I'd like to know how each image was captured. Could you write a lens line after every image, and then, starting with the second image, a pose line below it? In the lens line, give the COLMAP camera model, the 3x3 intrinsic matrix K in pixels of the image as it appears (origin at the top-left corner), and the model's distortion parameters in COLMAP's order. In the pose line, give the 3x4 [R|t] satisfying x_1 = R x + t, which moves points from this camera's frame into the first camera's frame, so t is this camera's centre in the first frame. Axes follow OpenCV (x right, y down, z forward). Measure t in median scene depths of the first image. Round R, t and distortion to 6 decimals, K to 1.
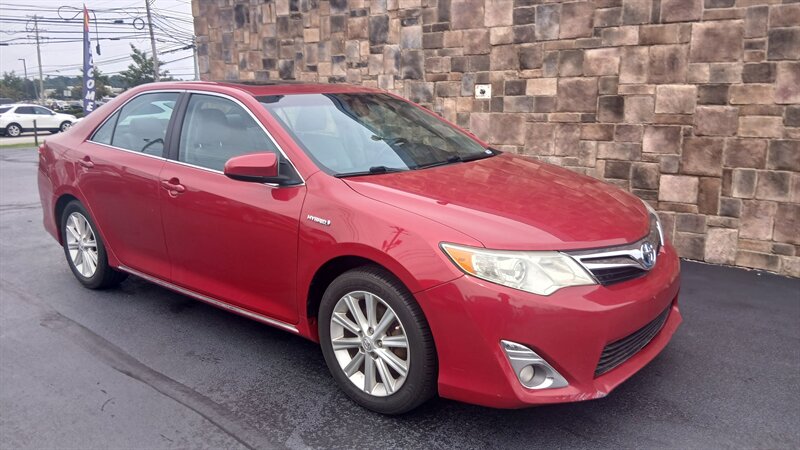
lens RADIAL K [[612.2, 0, 421.6], [0, 612.2, 226.8], [0, 0, 1]] dist [0.111996, -0.202860]
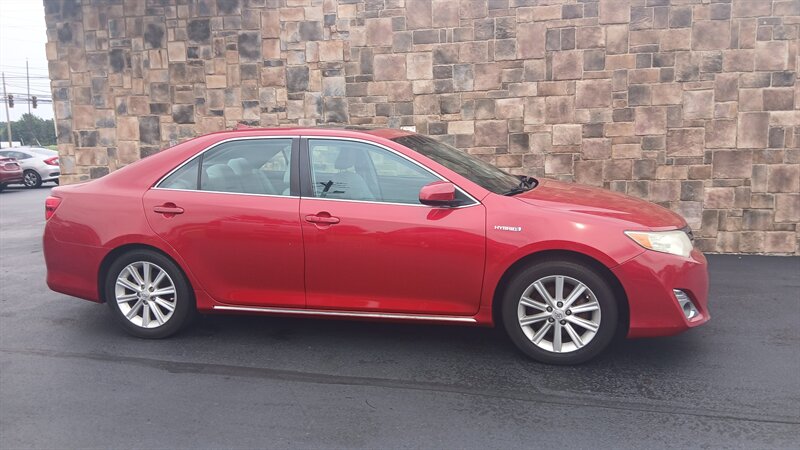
lens RADIAL K [[609.5, 0, 397.4], [0, 609.5, 228.6], [0, 0, 1]] dist [0.115459, -0.203301]
pose [[0.901851, -0.091181, 0.422316, -0.467640], [0.112941, 0.993242, -0.026737, -0.001870], [-0.417024, 0.071809, 0.906054, -0.067013]]
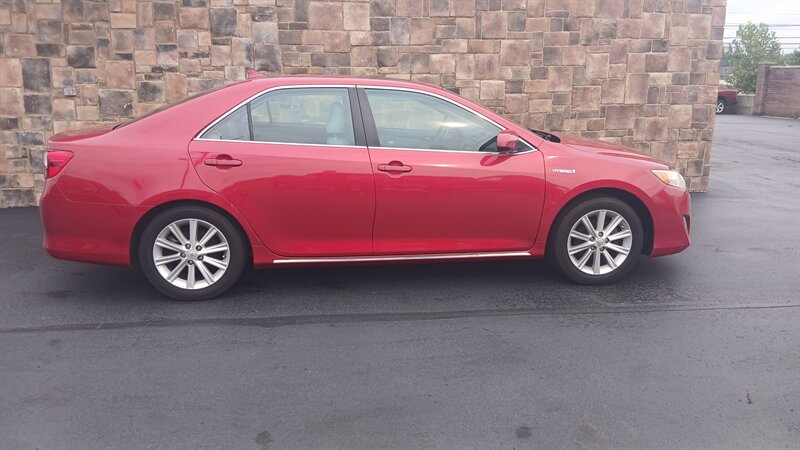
lens RADIAL K [[612.2, 0, 403.4], [0, 612.2, 230.7], [0, 0, 1]] dist [0.111996, -0.202860]
pose [[0.694999, -0.171075, 0.698362, -0.755062], [0.148233, 0.984508, 0.093652, -0.033534], [-0.703565, 0.038432, 0.709591, 0.077426]]
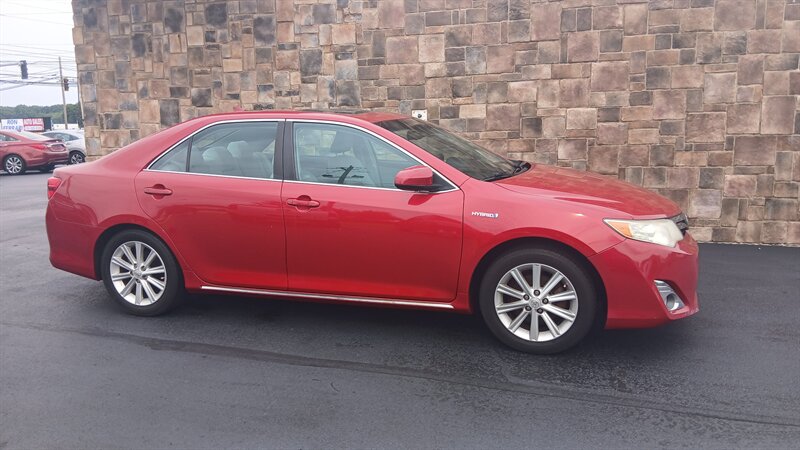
lens RADIAL K [[609.5, 0, 397.1], [0, 609.5, 228.7], [0, 0, 1]] dist [0.115459, -0.203301]
pose [[0.932046, -0.086323, 0.351906, -0.398731], [0.095920, 0.995340, -0.009890, 0.006261], [-0.349413, 0.042973, 0.935983, -0.090820]]
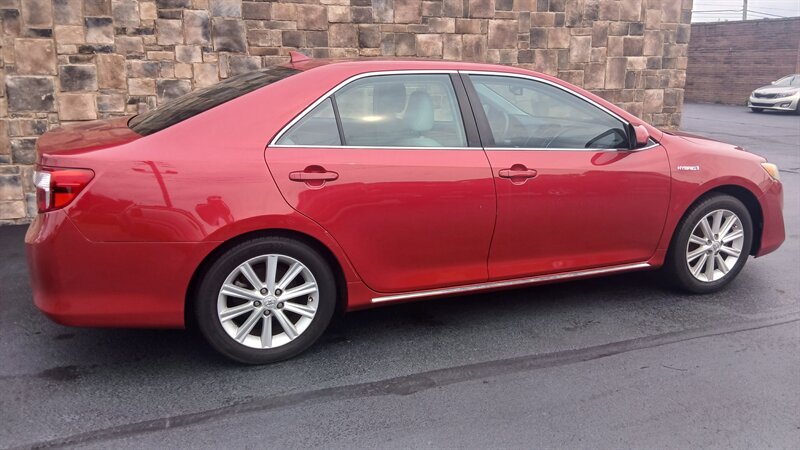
lens RADIAL K [[612.2, 0, 411.0], [0, 612.2, 235.0], [0, 0, 1]] dist [0.111996, -0.202860]
pose [[0.498724, -0.229515, 0.835822, -0.792421], [0.177139, 0.970941, 0.160922, -0.093274], [-0.848467, 0.067801, 0.524887, 0.374740]]
